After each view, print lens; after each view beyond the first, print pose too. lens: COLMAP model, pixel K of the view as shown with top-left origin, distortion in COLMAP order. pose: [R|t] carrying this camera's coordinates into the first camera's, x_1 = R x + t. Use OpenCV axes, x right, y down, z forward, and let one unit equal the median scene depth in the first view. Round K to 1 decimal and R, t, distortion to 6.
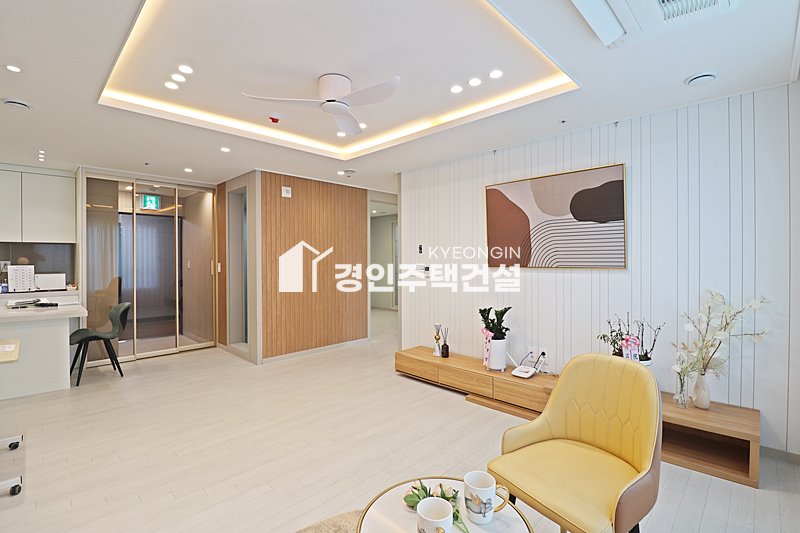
lens RADIAL K [[371.0, 0, 397.5], [0, 371.0, 260.5], [0, 0, 1]] dist [-0.004585, -0.001004]
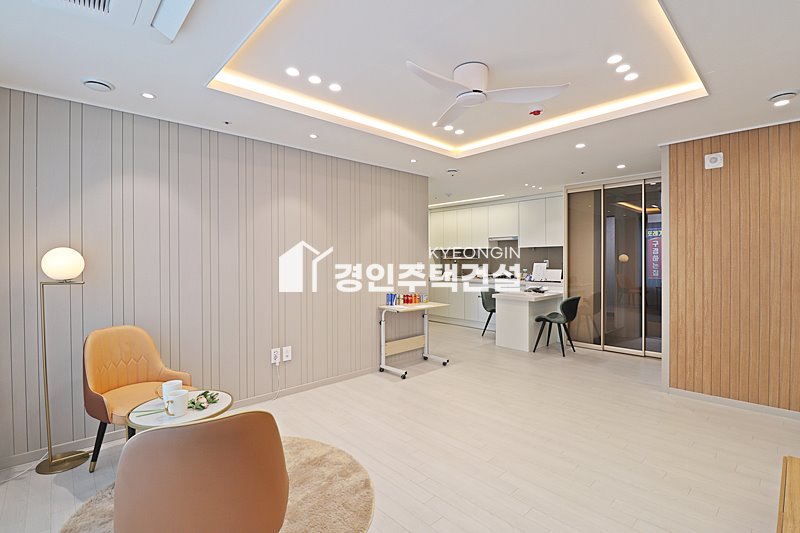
lens RADIAL K [[371.0, 0, 405.1], [0, 371.0, 265.2], [0, 0, 1]] dist [-0.004585, -0.001004]
pose [[-0.024593, 0.018992, -0.999517, 0.410000], [0.007166, 0.999797, 0.018821, -0.008507], [0.999672, -0.006699, -0.024724, 0.450985]]
